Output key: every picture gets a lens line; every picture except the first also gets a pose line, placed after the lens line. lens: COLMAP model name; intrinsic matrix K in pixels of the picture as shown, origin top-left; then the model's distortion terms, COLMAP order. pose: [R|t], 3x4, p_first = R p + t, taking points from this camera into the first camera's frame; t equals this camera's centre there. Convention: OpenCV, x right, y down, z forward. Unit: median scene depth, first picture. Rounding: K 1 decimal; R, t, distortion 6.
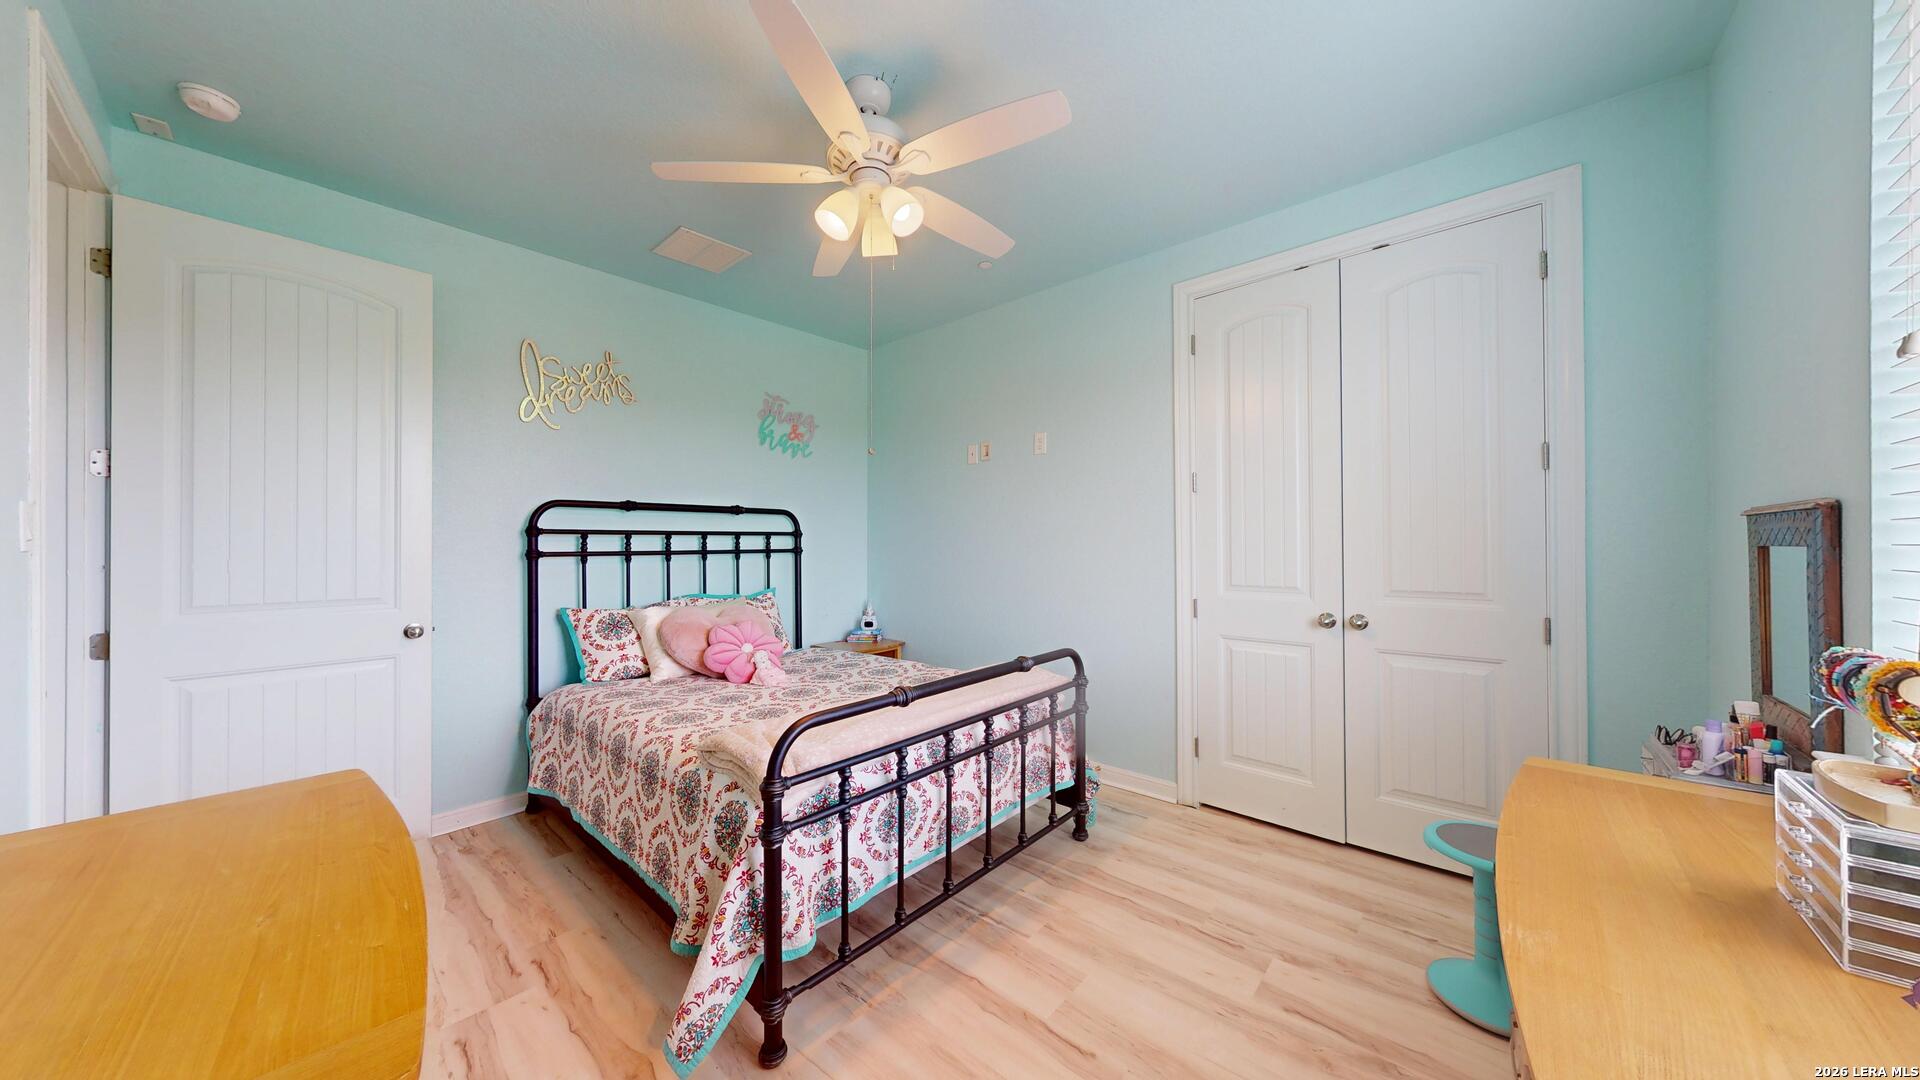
lens RADIAL K [[605.0, 0, 959.7], [0, 605.0, 541.6], [0, 0, 1]] dist [-0.001141, -0.000073]
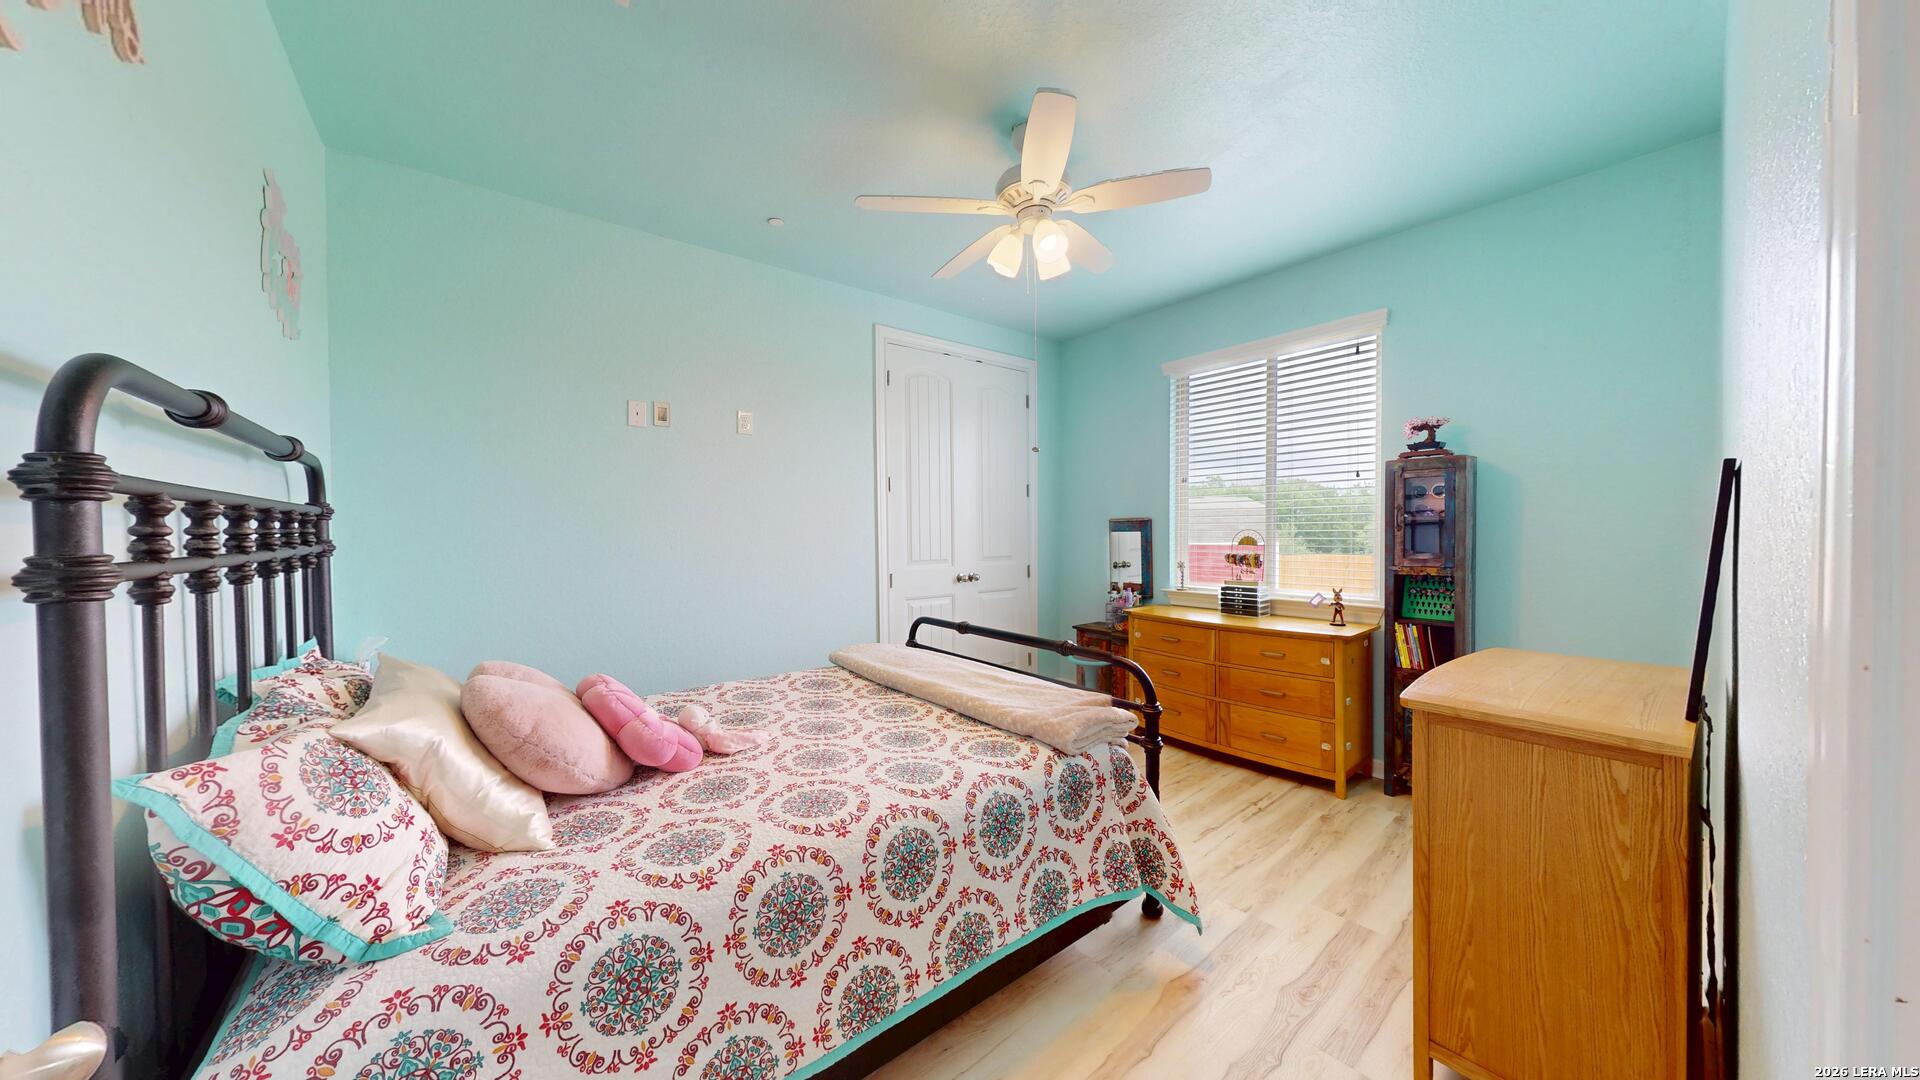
lens RADIAL K [[605.0, 0, 959.7], [0, 605.0, 541.6], [0, 0, 1]] dist [-0.001141, -0.000073]
pose [[0.171199, -0.016093, 0.985105, -0.981289], [-0.001451, 0.999861, 0.016586, 0.004694], [-0.985235, -0.004269, 0.171152, 0.704909]]
